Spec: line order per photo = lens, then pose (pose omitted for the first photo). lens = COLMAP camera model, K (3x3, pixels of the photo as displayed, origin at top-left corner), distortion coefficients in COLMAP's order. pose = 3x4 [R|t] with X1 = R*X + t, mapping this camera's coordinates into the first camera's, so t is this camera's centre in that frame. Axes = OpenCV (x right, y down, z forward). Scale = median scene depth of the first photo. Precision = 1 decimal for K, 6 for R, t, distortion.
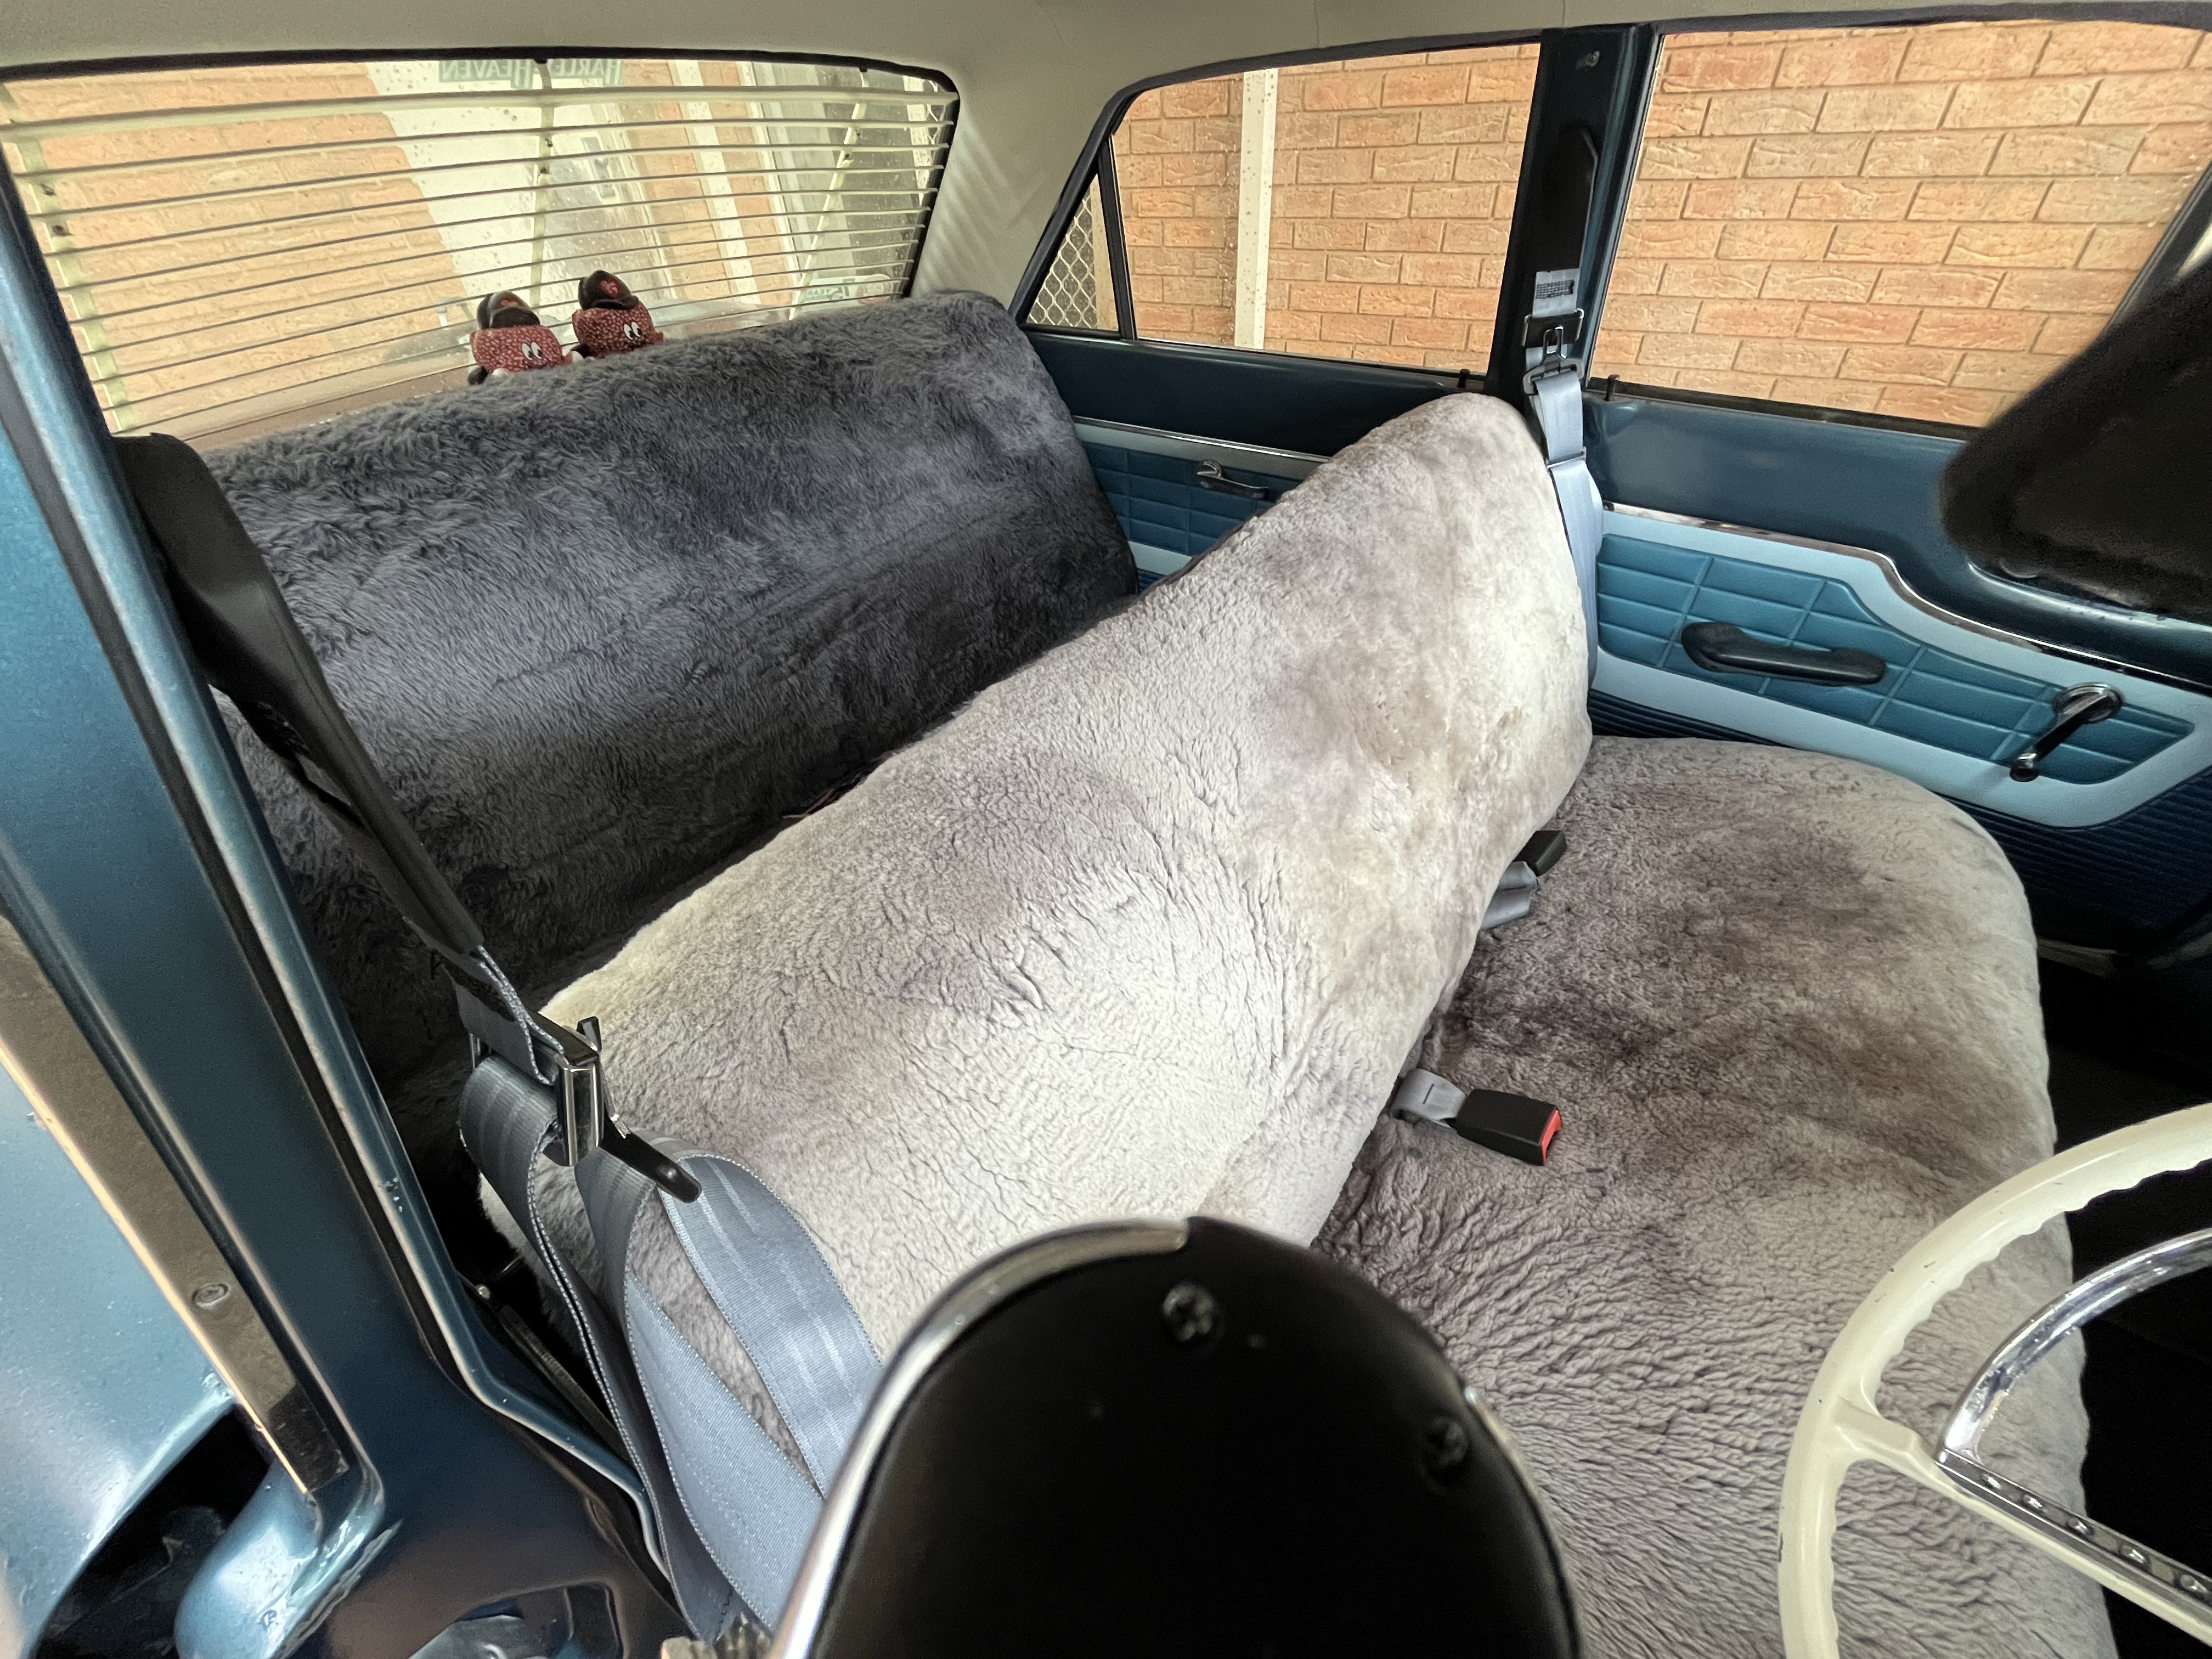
lens RADIAL K [[867.3, 0, 1104.8], [0, 867.3, 857.3], [0, 0, 1]] dist [0.000038, -0.000124]
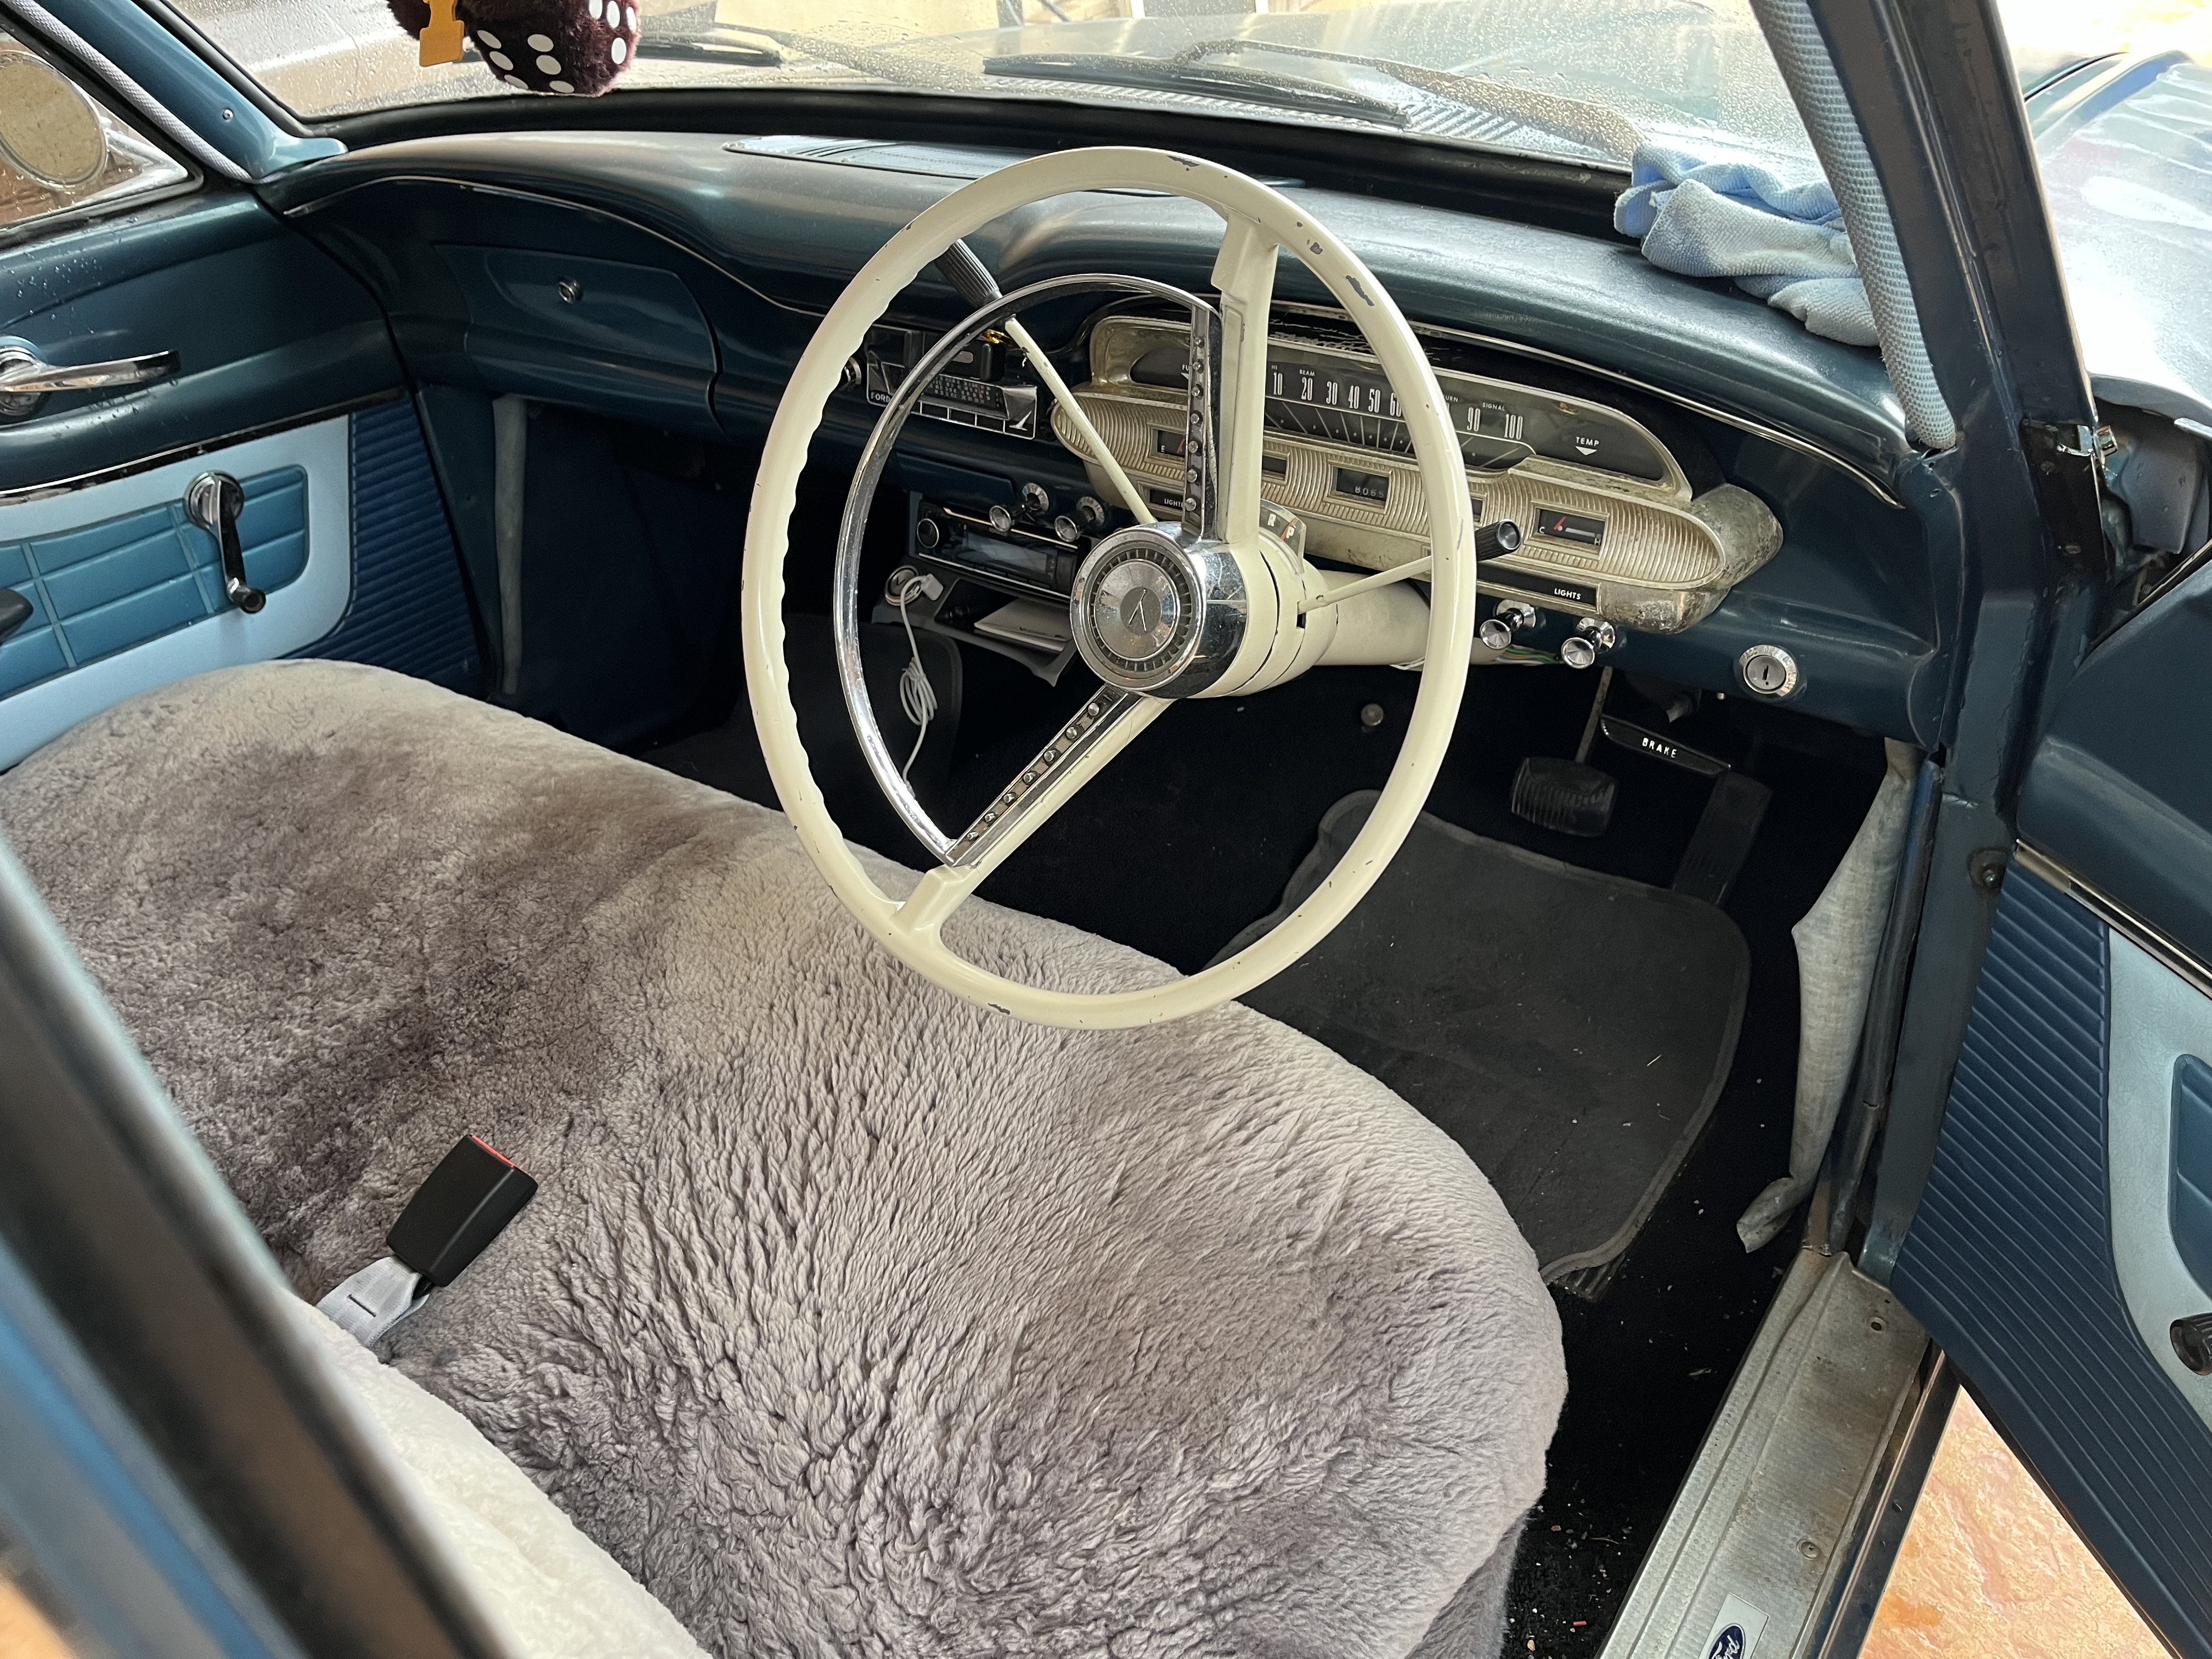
lens RADIAL K [[1716.7, 0, 1106.0], [0, 1716.7, 829.5], [0, 0, 1]] dist [0.068972, -0.101321]
pose [[0.024589, -0.539537, 0.841603, -0.521252], [0.723638, 0.590446, 0.357383, 0.031917], [-0.689742, 0.600228, 0.404948, -0.023178]]
